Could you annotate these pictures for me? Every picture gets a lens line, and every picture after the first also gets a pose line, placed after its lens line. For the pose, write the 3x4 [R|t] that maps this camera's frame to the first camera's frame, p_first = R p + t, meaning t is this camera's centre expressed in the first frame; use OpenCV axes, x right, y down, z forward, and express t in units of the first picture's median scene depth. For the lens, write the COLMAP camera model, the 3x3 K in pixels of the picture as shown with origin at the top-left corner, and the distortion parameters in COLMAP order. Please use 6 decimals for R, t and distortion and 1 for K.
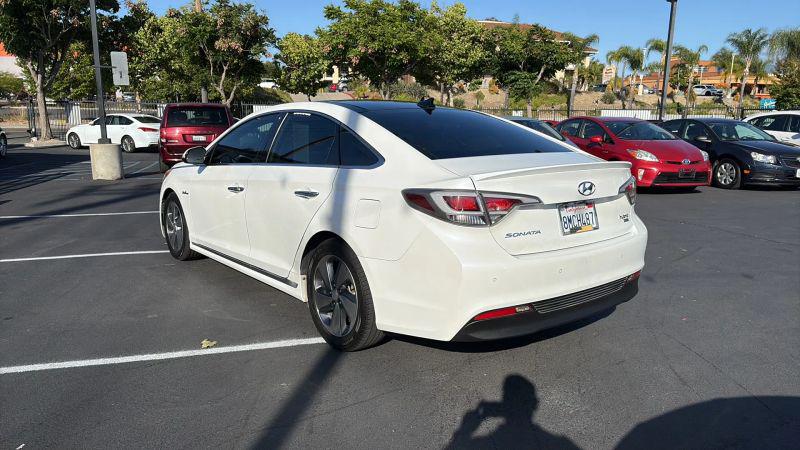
lens RADIAL K [[579.3, 0, 400.9], [0, 579.3, 220.6], [0, 0, 1]] dist [0.064421, -0.068485]
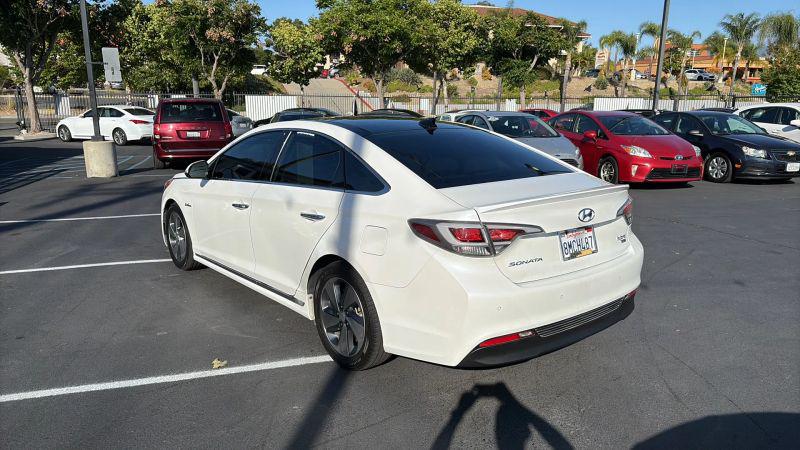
lens RADIAL K [[578.6, 0, 403.7], [0, 578.6, 226.7], [0, 0, 1]] dist [0.069527, -0.077223]
pose [[0.999831, -0.008521, 0.016260, -0.005219], [0.007937, 0.999332, 0.035670, -0.017261], [-0.016553, -0.035534, 0.999231, -0.006442]]
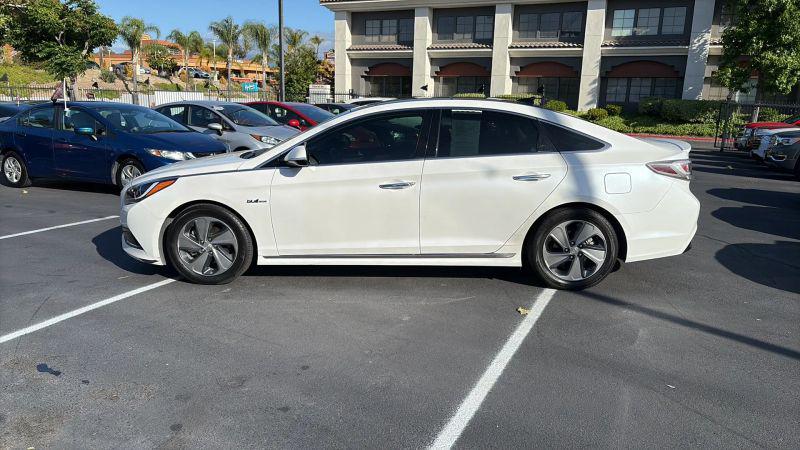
lens RADIAL K [[572.2, 0, 396.9], [0, 572.2, 228.0], [0, 0, 1]] dist [0.063011, -0.059821]
pose [[0.662151, -0.163044, 0.731418, -0.345637], [0.126804, 0.986347, 0.105076, -0.028634], [-0.738564, 0.023170, 0.673785, 0.108065]]
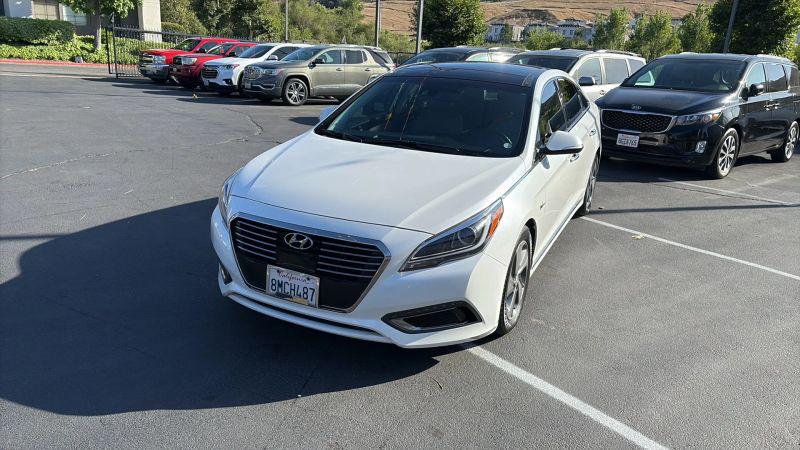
lens RADIAL K [[580.0, 0, 401.9], [0, 580.0, 225.0], [0, 0, 1]] dist [0.061080, -0.066109]
pose [[-0.429414, -0.302457, 0.850955, -0.365062], [0.104344, 0.919325, 0.379412, -0.125865], [-0.897060, 0.251716, -0.363211, 0.568413]]
